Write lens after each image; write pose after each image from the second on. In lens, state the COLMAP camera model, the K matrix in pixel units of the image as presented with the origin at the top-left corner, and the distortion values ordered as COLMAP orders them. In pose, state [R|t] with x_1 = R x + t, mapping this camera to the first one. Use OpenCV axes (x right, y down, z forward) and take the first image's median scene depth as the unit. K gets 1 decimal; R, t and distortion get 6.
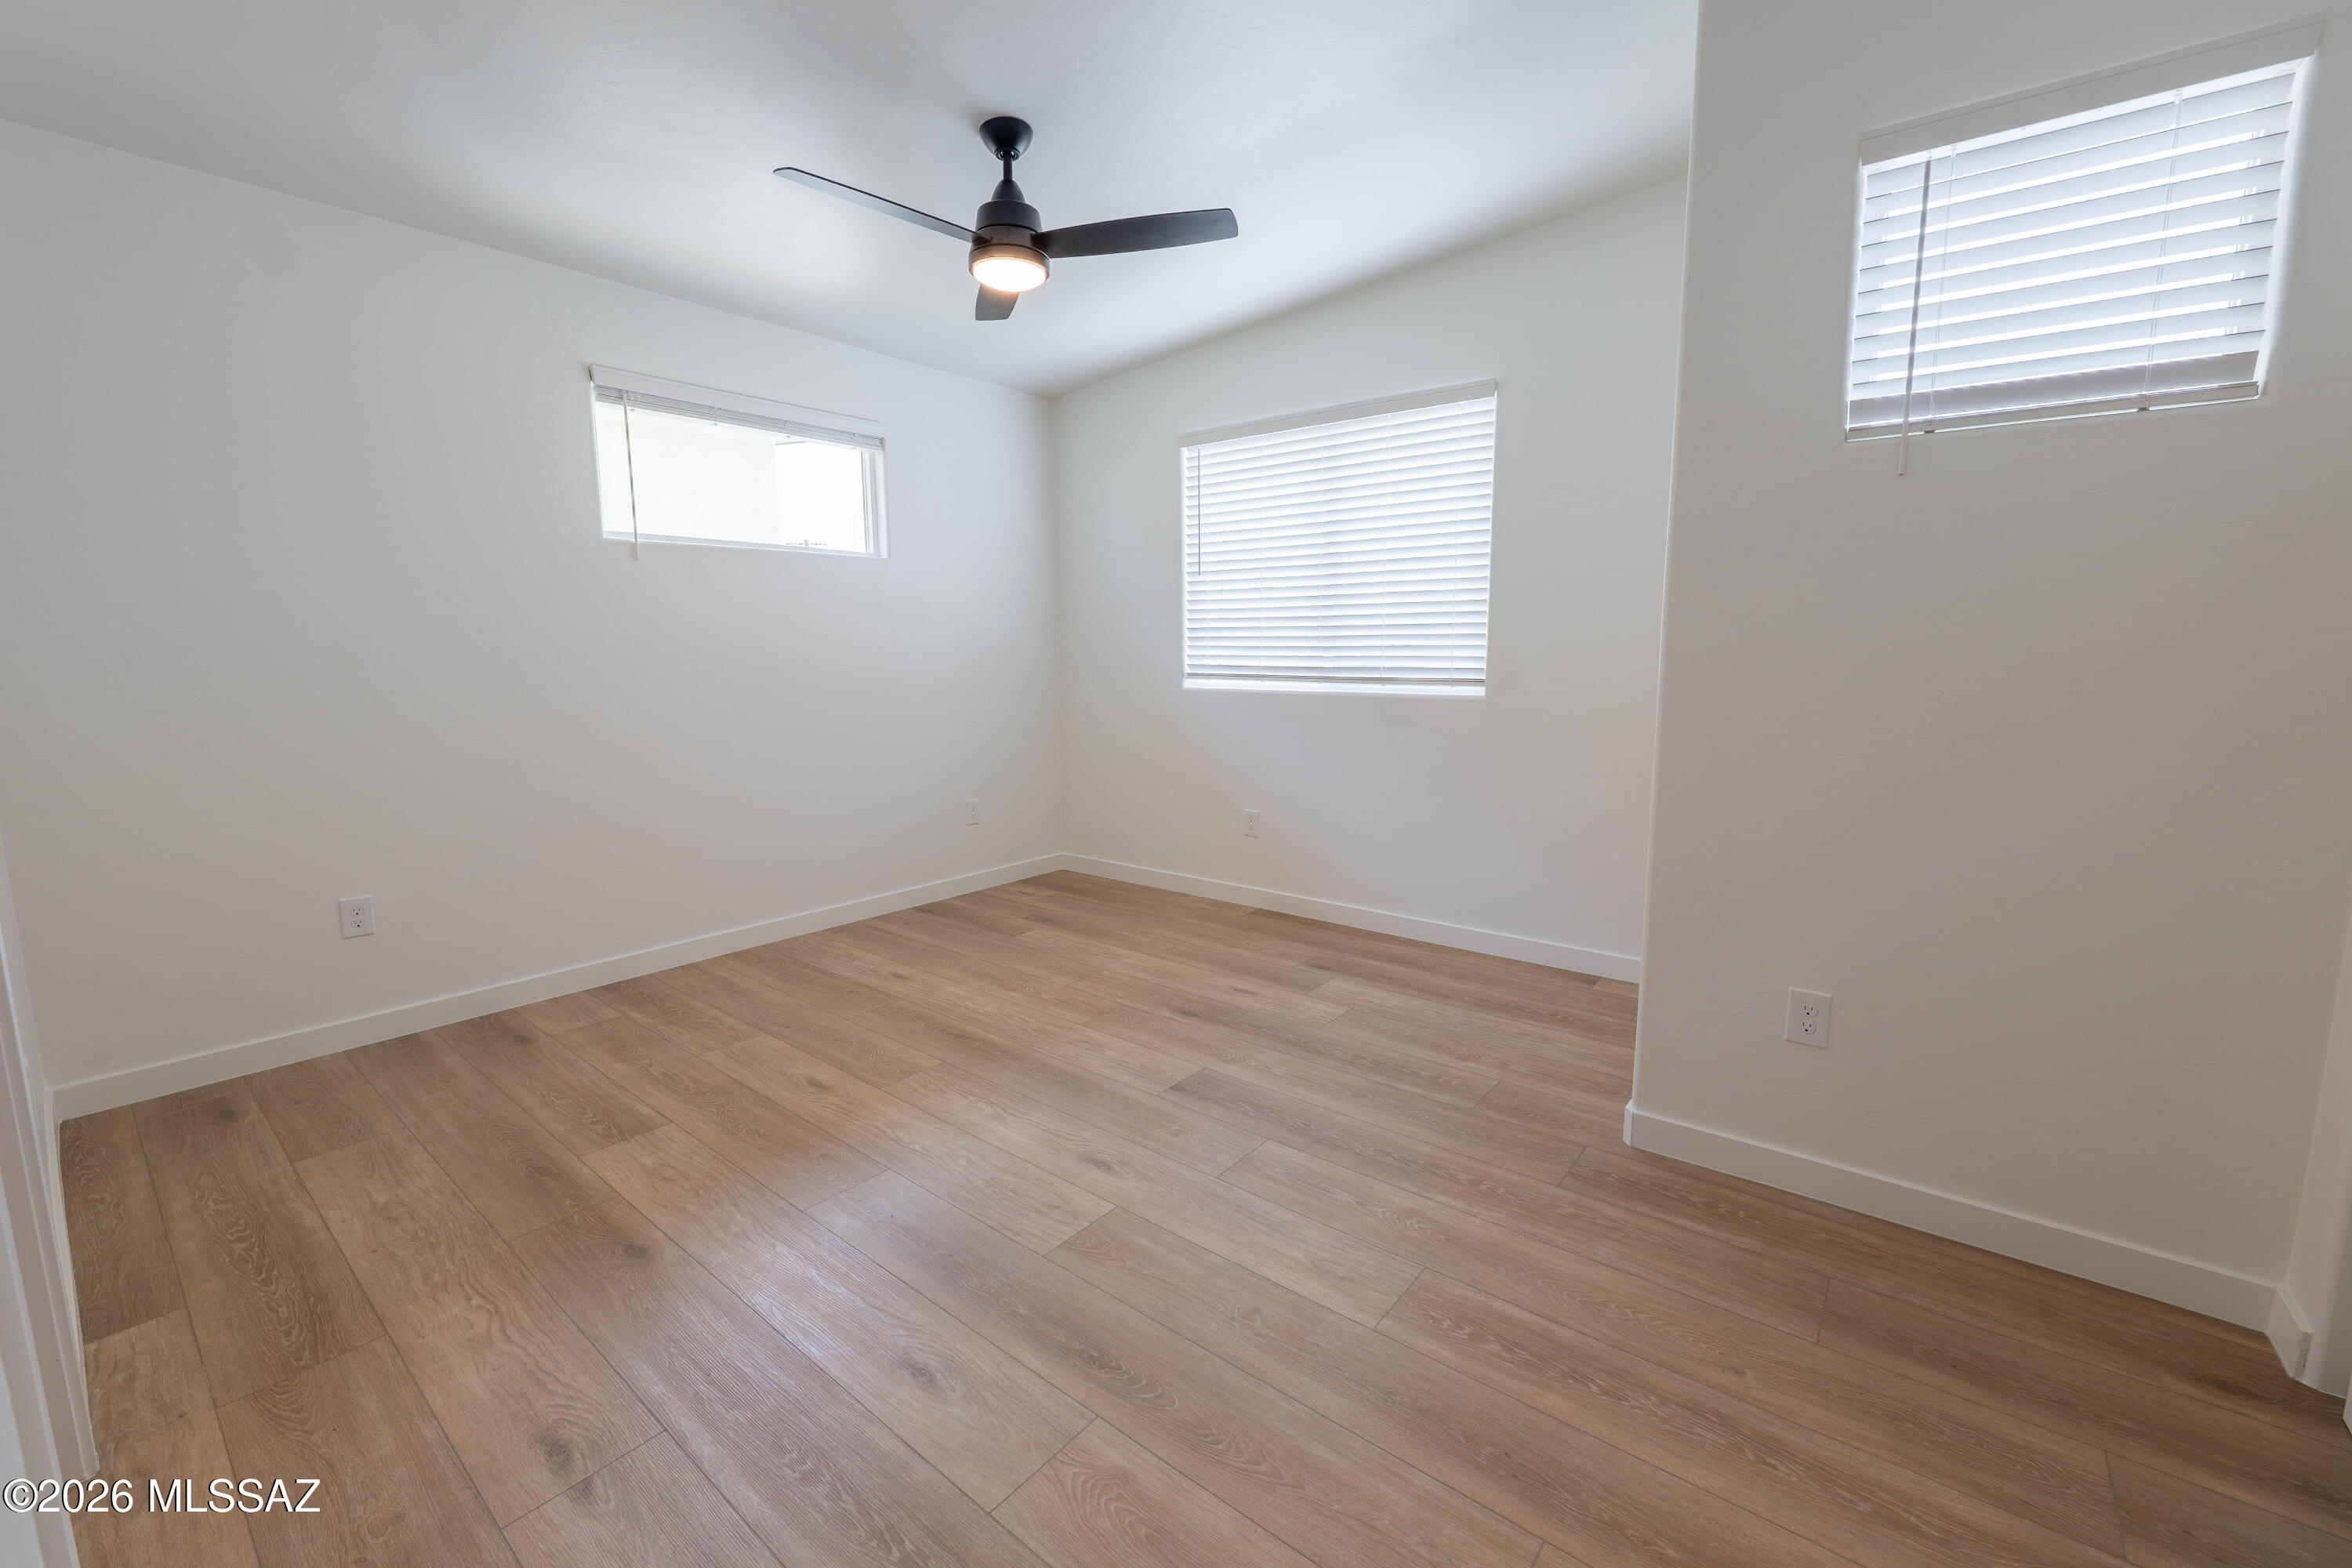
lens RADIAL K [[951.5, 0, 1168.5], [0, 951.5, 784.6], [0, 0, 1]] dist [-0.013524, 0.000627]
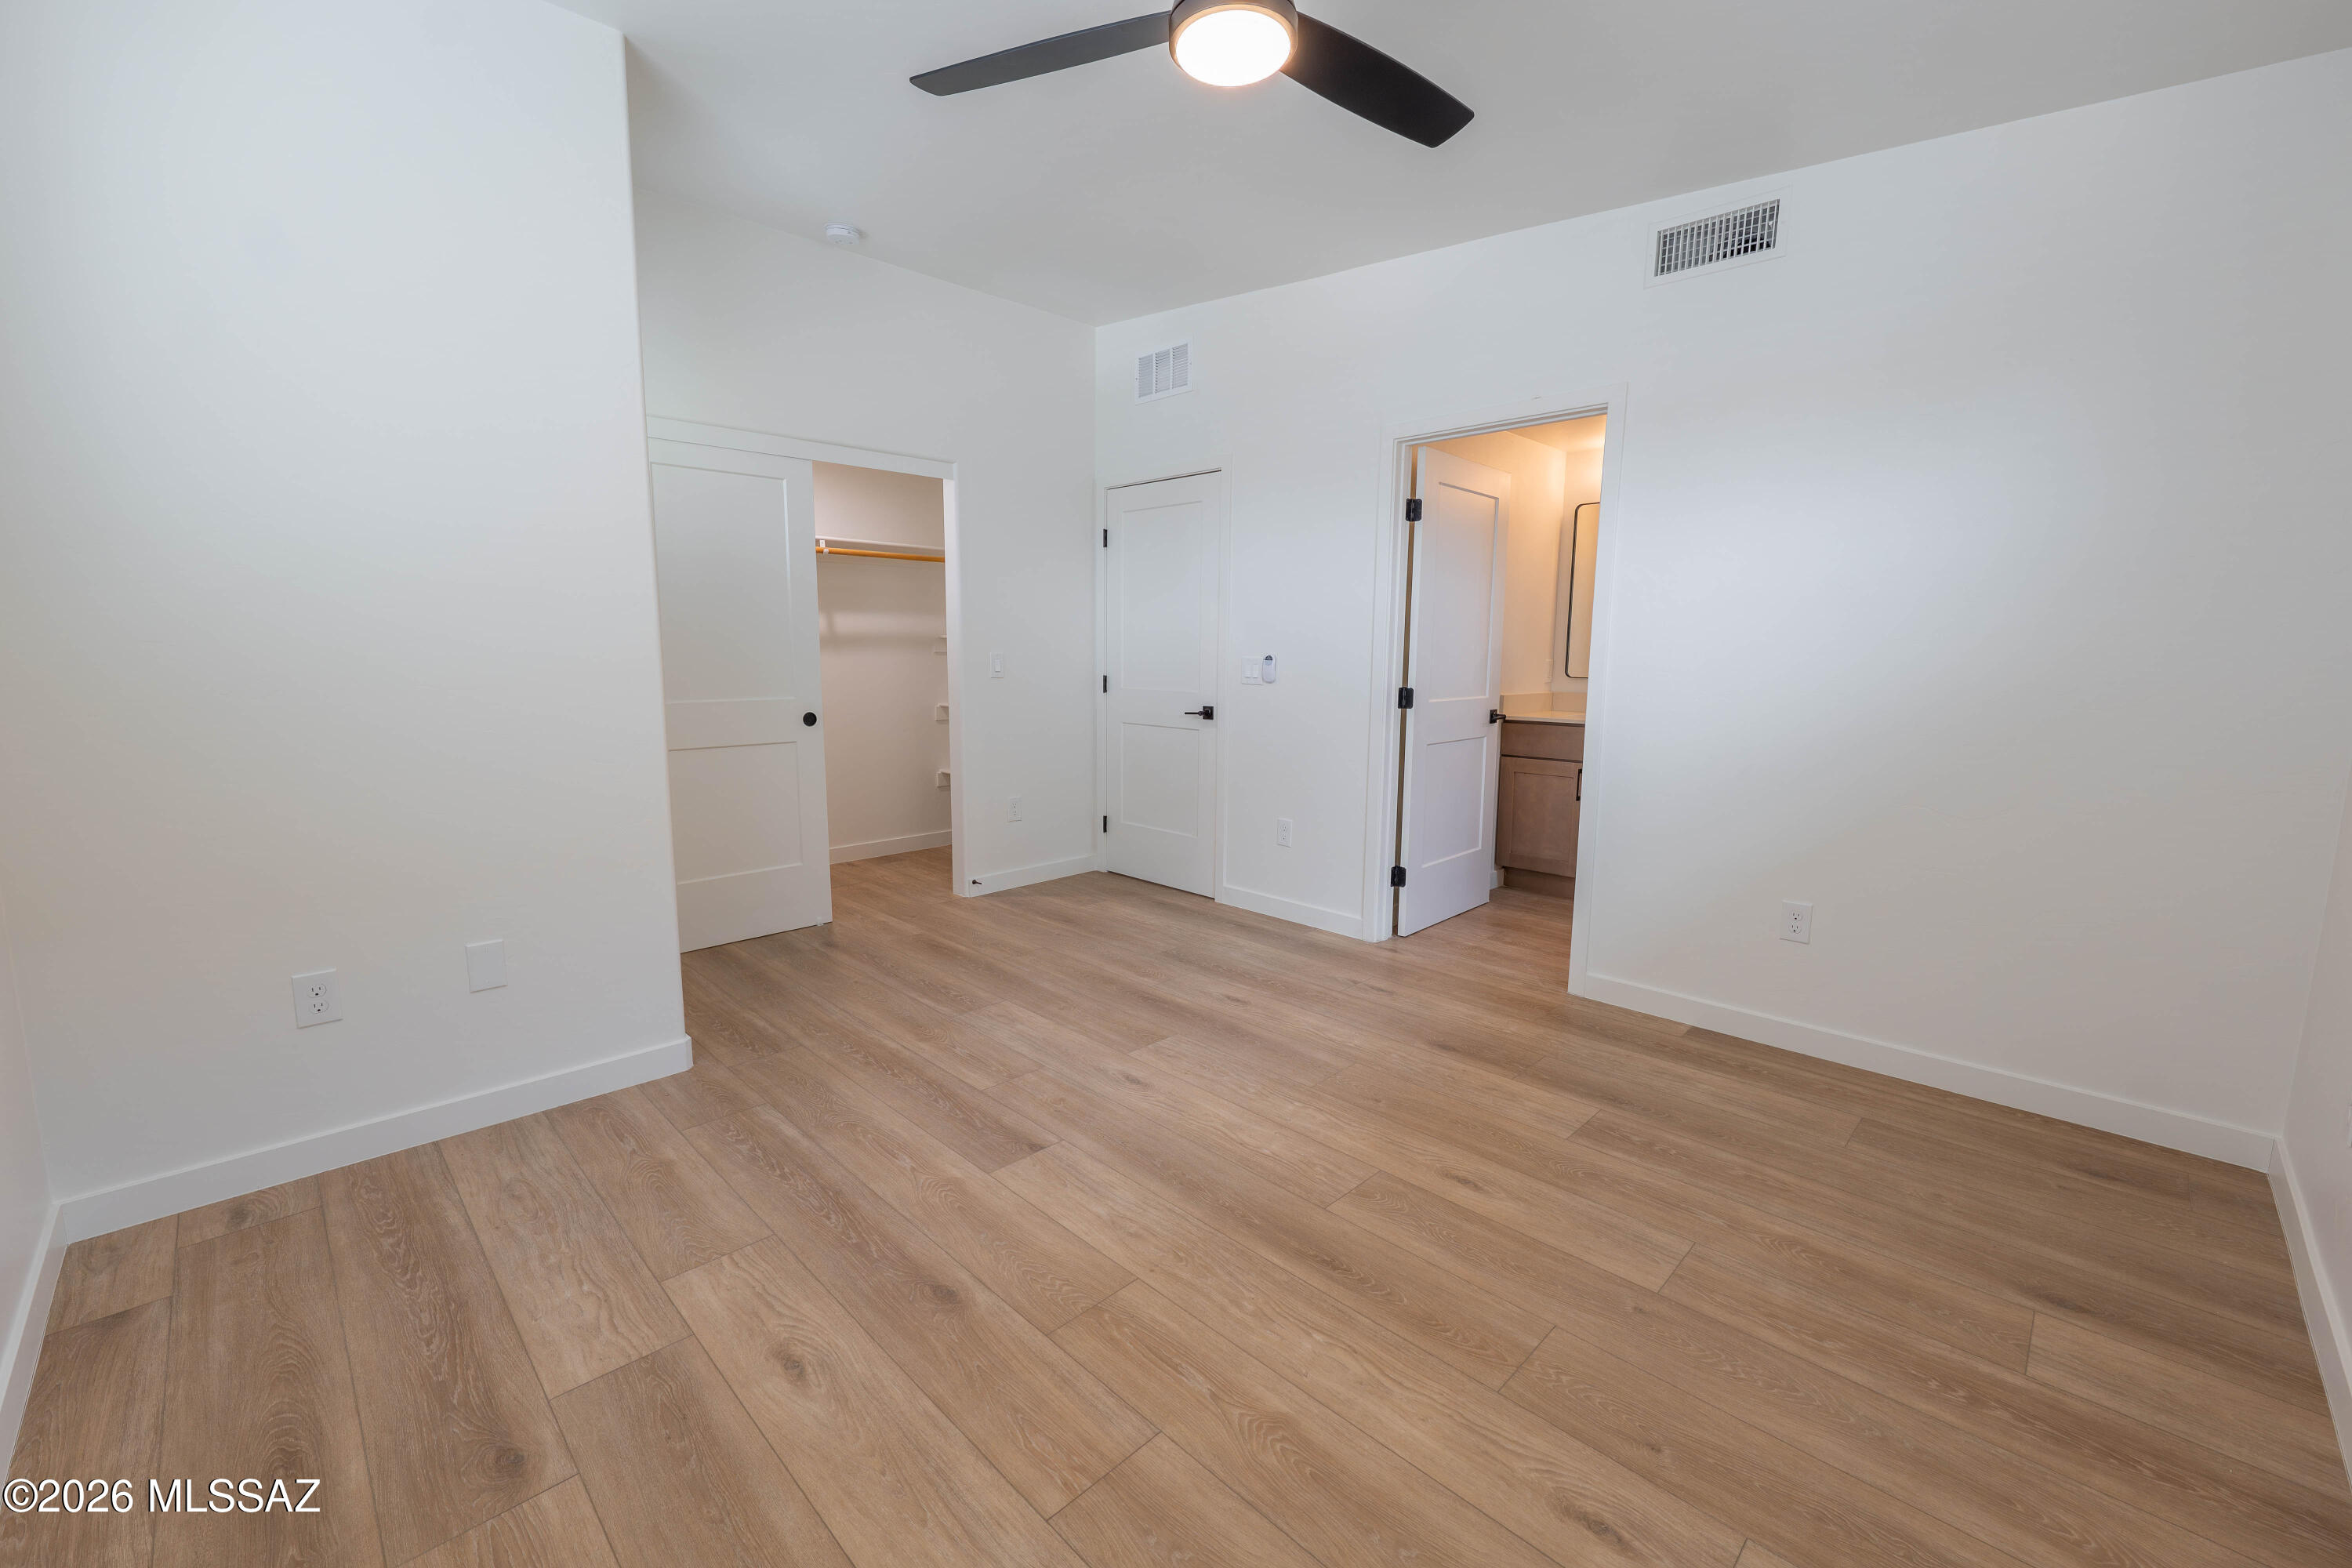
lens RADIAL K [[951.5, 0, 1168.5], [0, 951.5, 784.6], [0, 0, 1]] dist [-0.013524, 0.000627]
pose [[-0.994290, -0.016547, 0.105419, -0.200342], [0.013821, 0.959612, 0.280989, -0.250442], [-0.105811, 0.280841, -0.953904, 1.734273]]
